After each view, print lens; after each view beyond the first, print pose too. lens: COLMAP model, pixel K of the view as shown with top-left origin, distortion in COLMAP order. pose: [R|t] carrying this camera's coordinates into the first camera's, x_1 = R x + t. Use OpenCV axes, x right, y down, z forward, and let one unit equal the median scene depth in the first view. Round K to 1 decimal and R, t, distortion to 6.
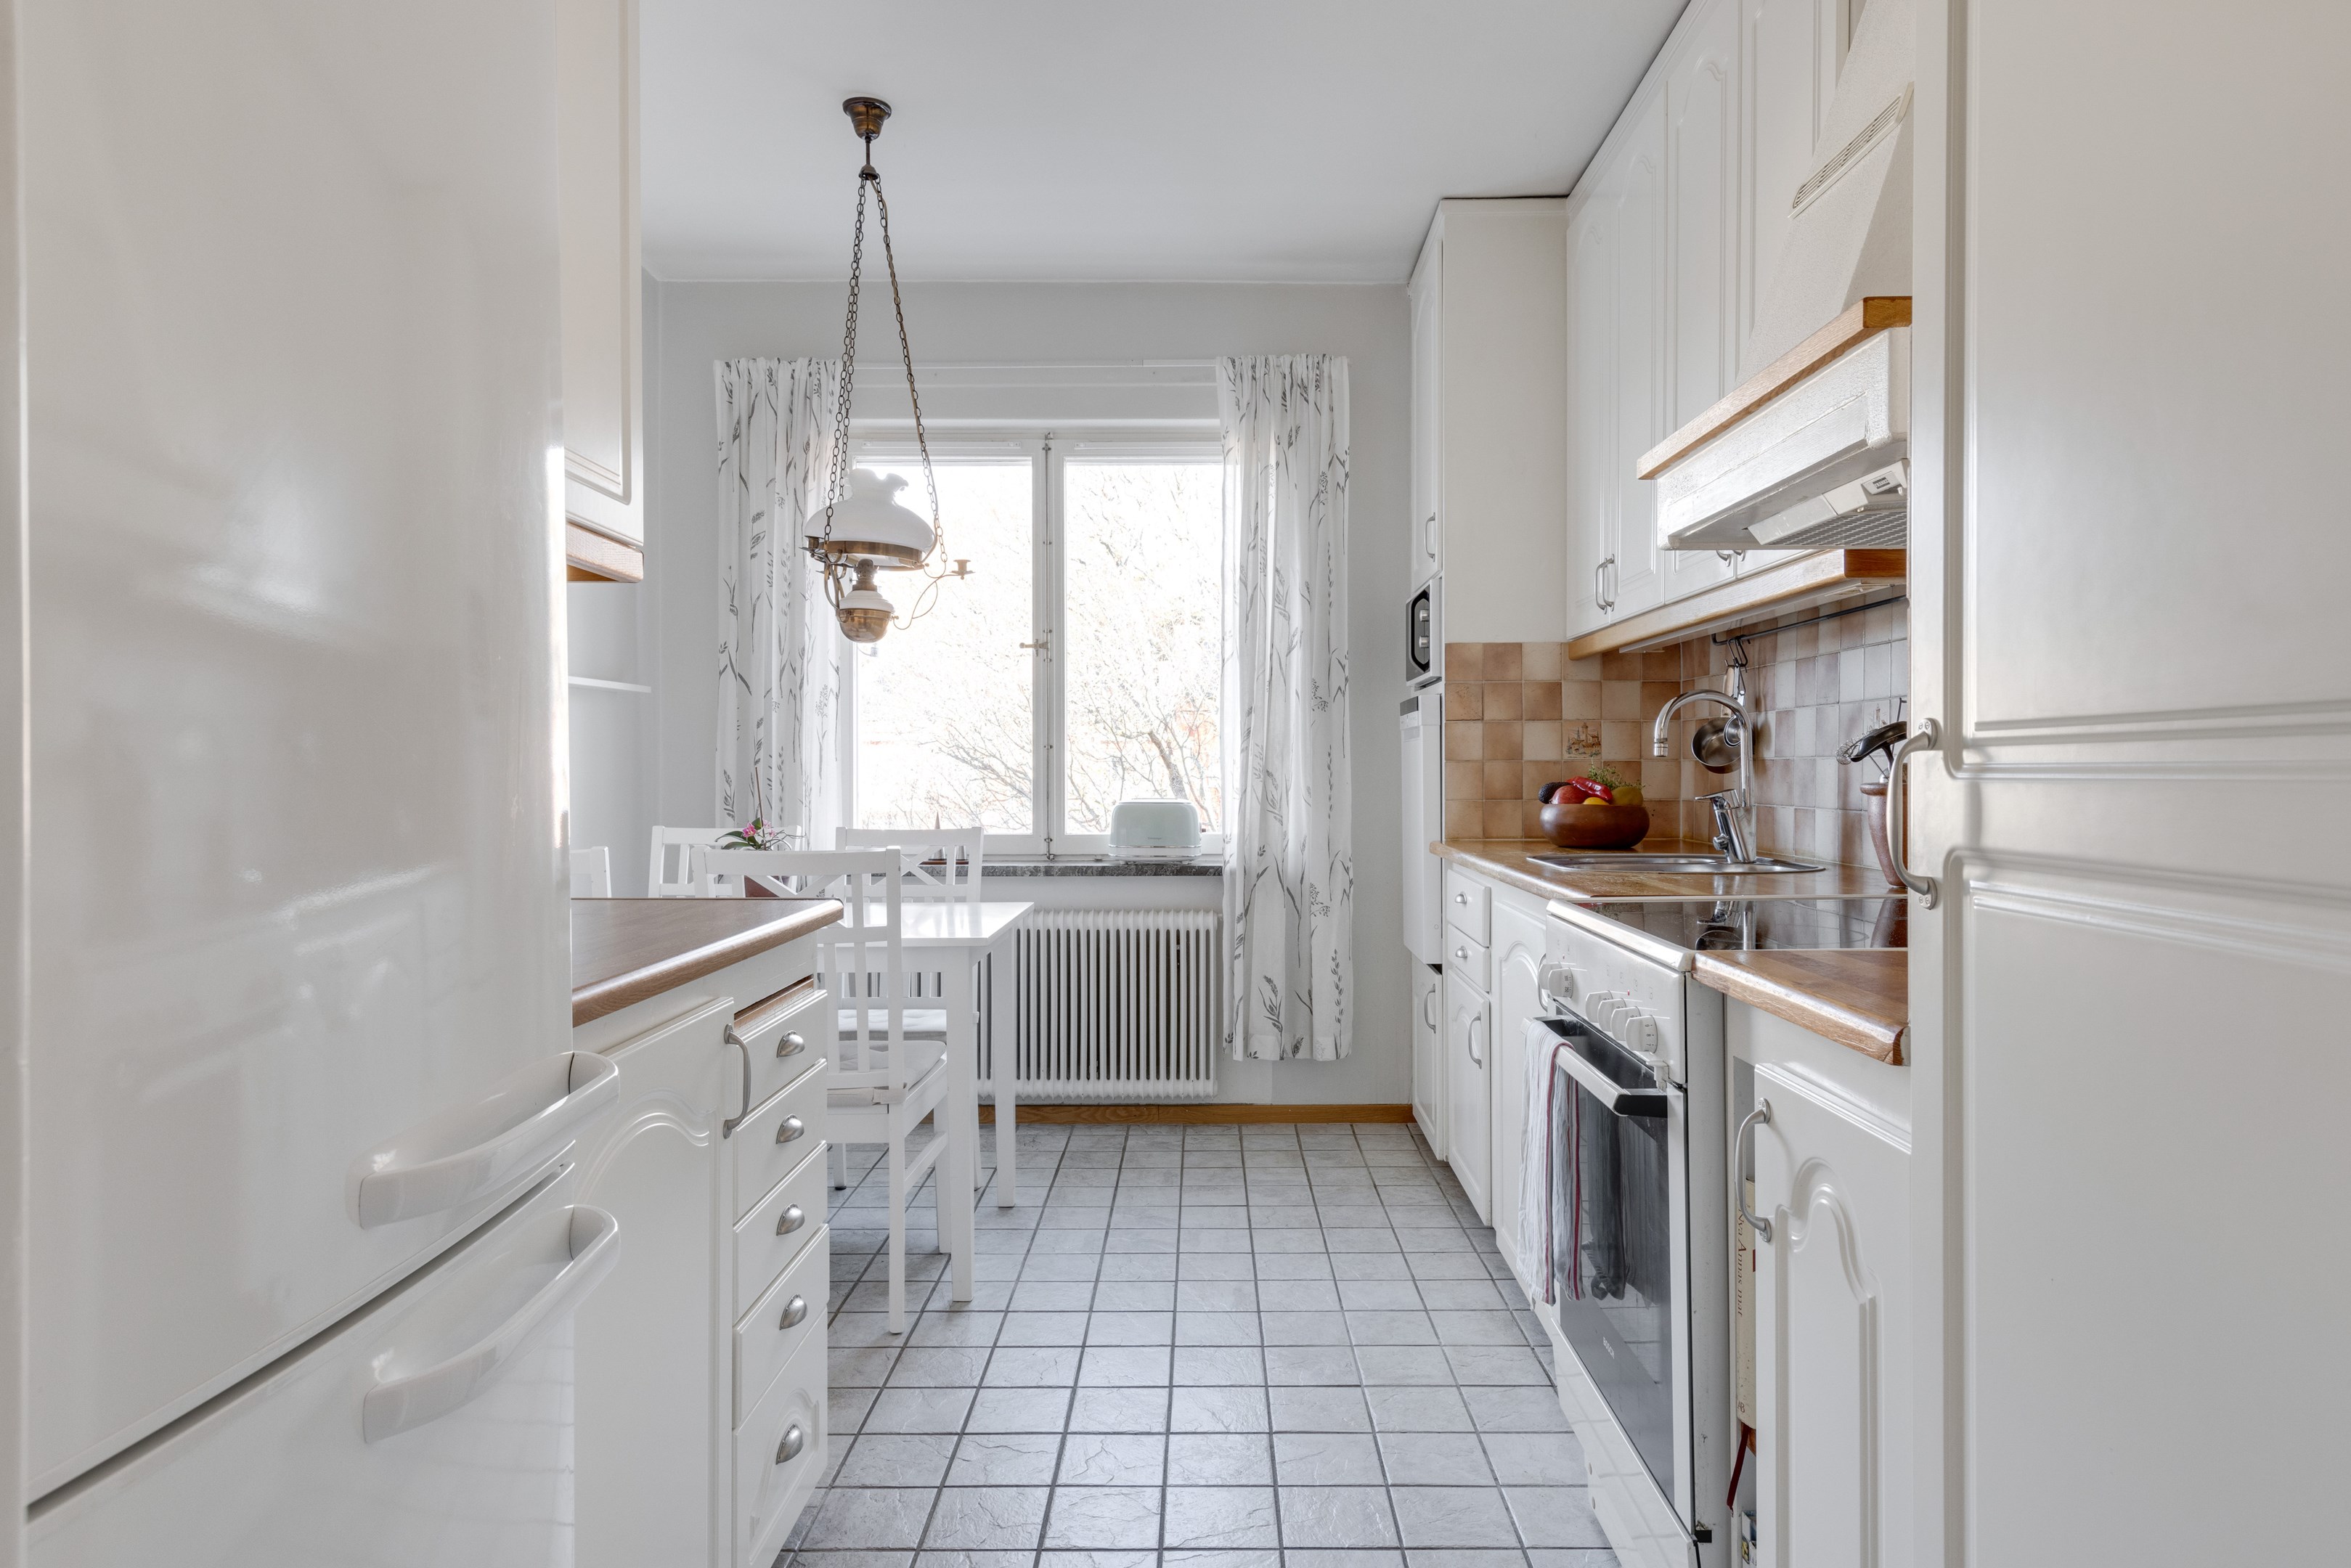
lens RADIAL K [[1438.8, 0, 1170.7], [0, 1438.8, 769.9], [0, 0, 1]] dist [0.007885, 0.002746]
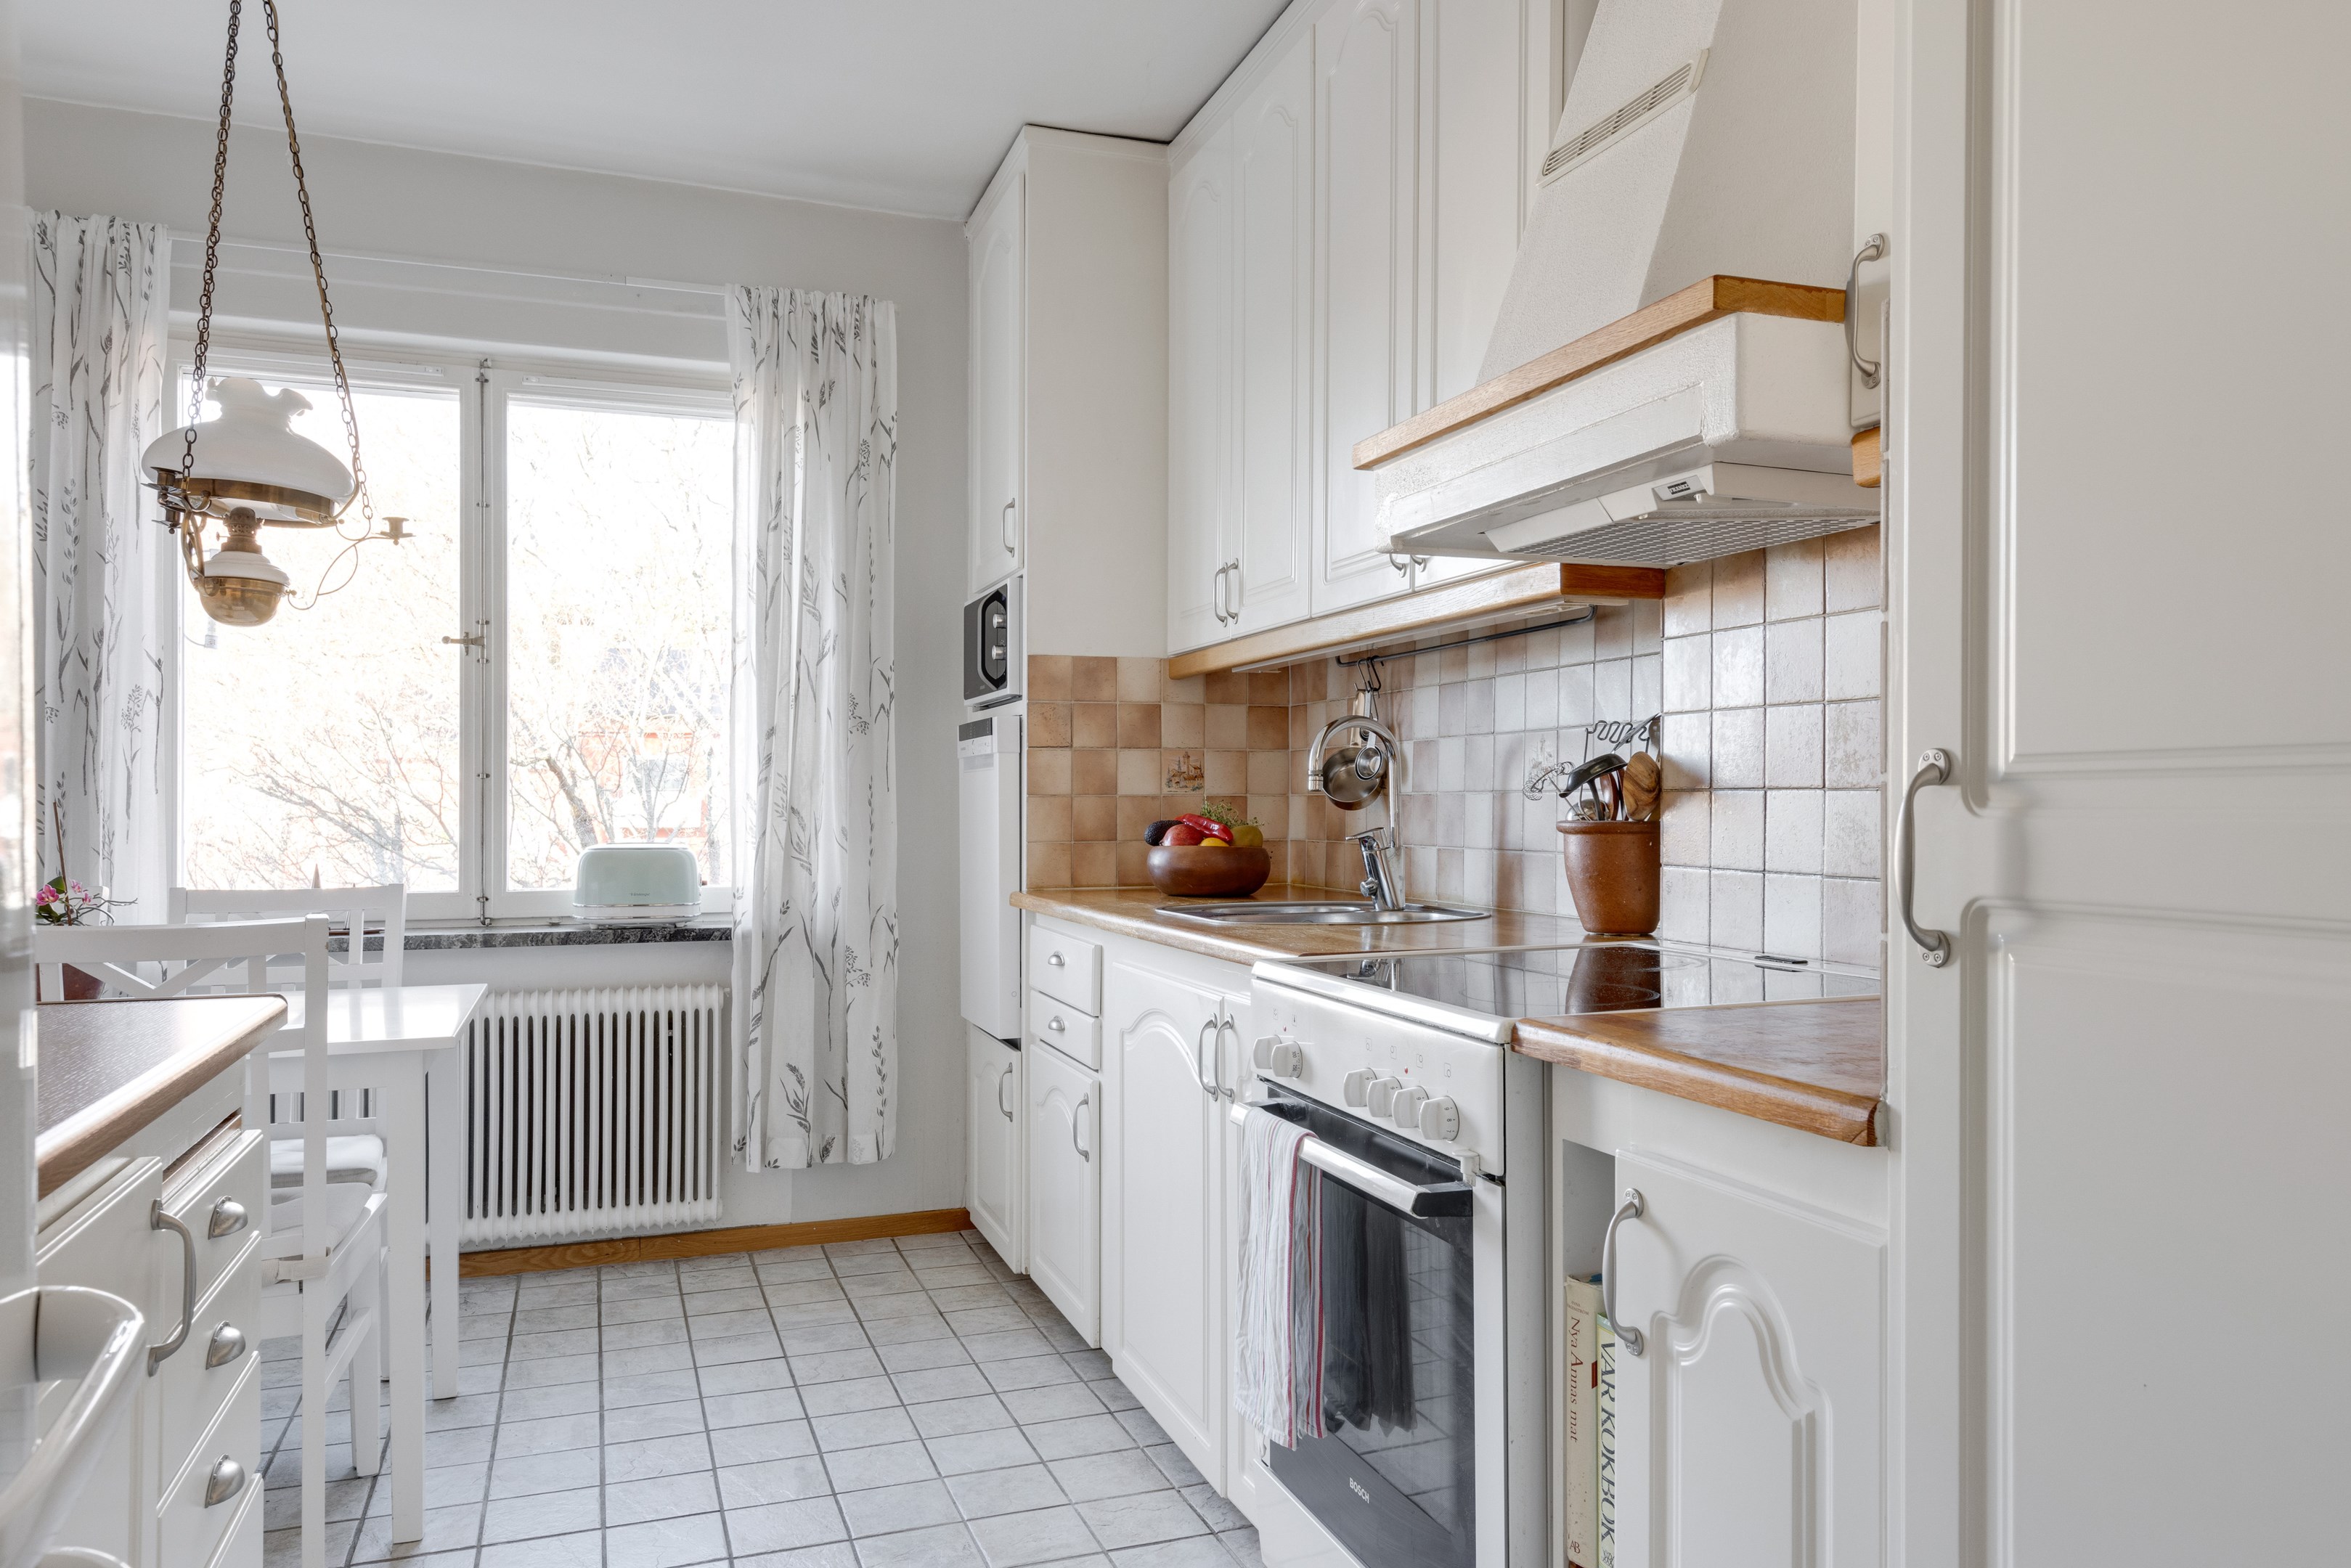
lens RADIAL K [[1666.6, 0, 1192.3], [0, 1666.6, 798.5], [0, 0, 1]] dist [0.008323, 0.013821]
pose [[0.930914, 0.001985, 0.365234, -0.078751], [-0.000410, 0.999990, -0.004388, -0.000352], [-0.365239, 0.003935, 0.930905, 0.066322]]
